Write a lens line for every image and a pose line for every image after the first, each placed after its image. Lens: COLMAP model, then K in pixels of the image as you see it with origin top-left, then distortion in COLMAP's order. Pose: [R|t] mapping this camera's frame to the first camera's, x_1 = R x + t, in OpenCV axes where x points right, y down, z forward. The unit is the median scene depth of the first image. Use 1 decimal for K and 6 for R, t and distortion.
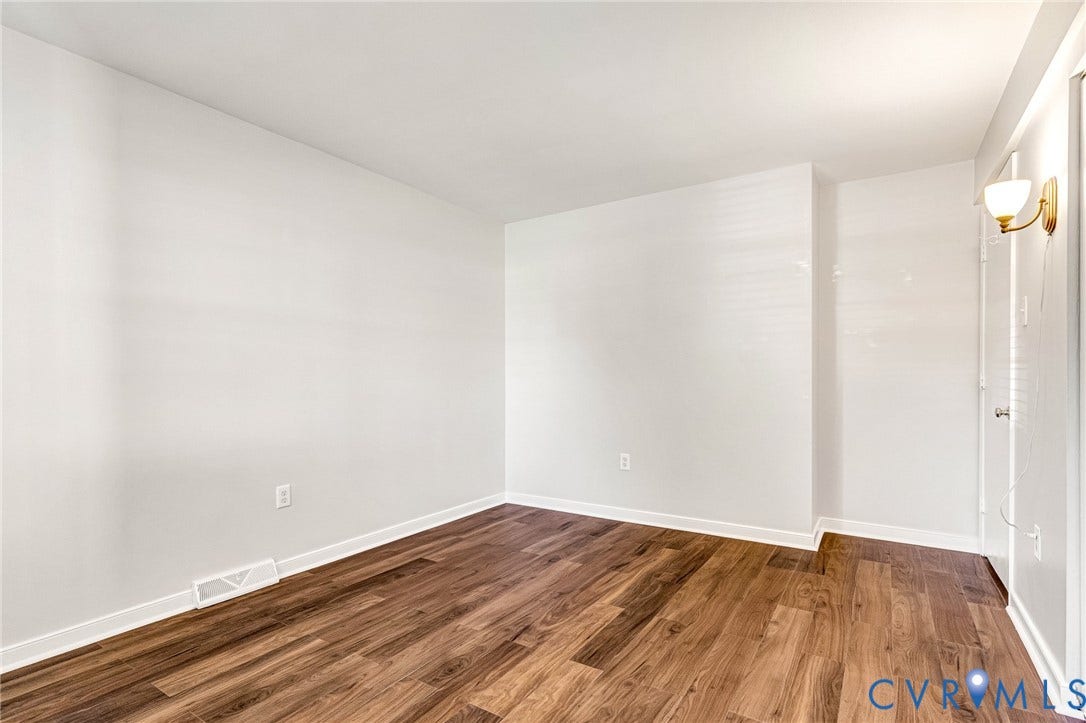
lens RADIAL K [[515.9, 0, 551.4], [0, 515.9, 383.8], [0, 0, 1]] dist [0.017306, -0.001512]
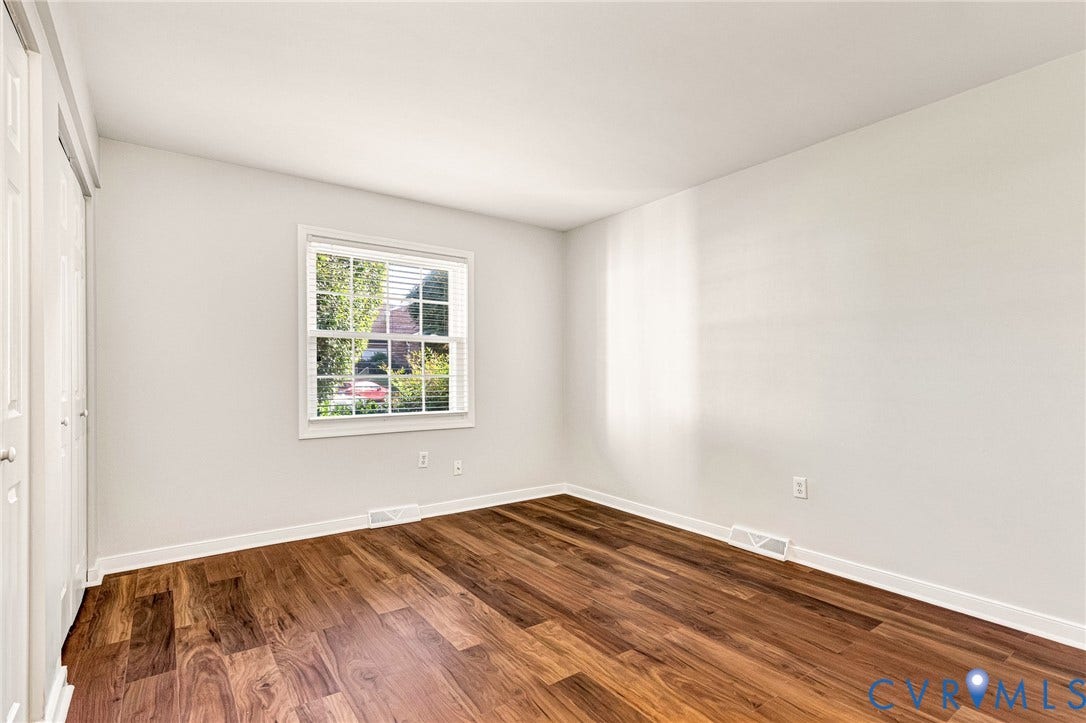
lens RADIAL K [[515.9, 0, 550.3], [0, 515.9, 370.1], [0, 0, 1]] dist [0.017306, -0.001512]
pose [[-0.341455, -0.005792, -0.939880, 0.909648], [-0.013528, 0.999908, -0.001248, -0.022936], [0.939801, 0.012288, -0.341502, 1.200549]]
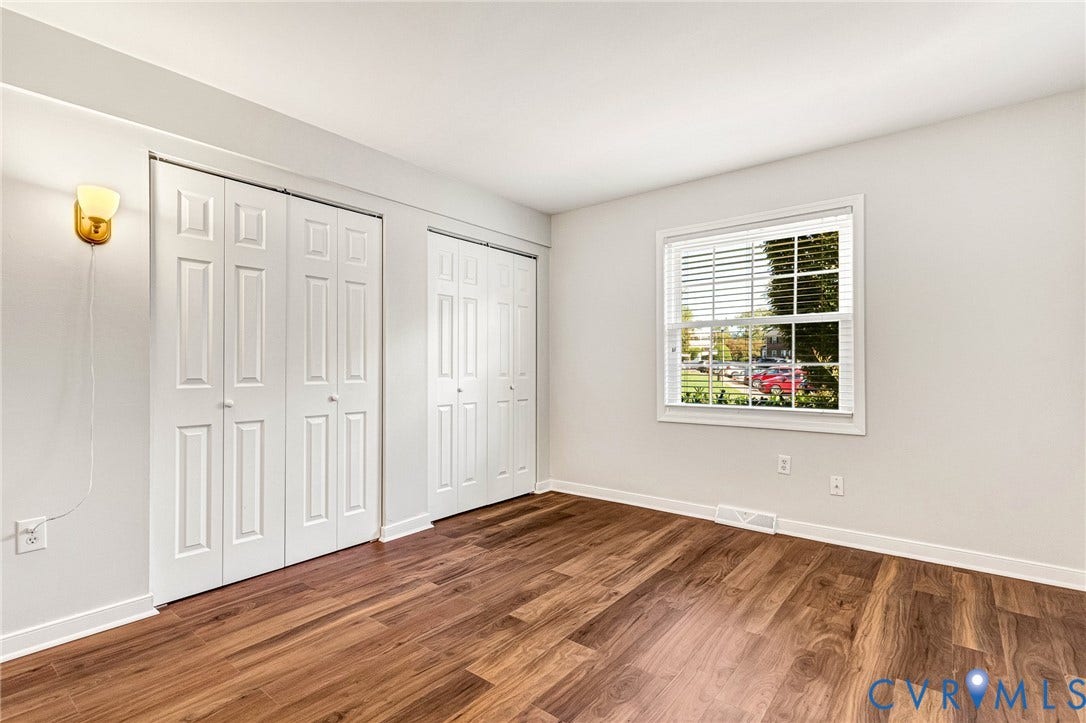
lens RADIAL K [[515.9, 0, 546.5], [0, 515.9, 361.1], [0, 0, 1]] dist [0.017306, -0.001512]
pose [[-0.996577, 0.007552, 0.082328, -0.123120], [0.008056, 0.999951, 0.005796, -0.024347], [-0.082280, 0.006440, -0.996588, 1.773418]]
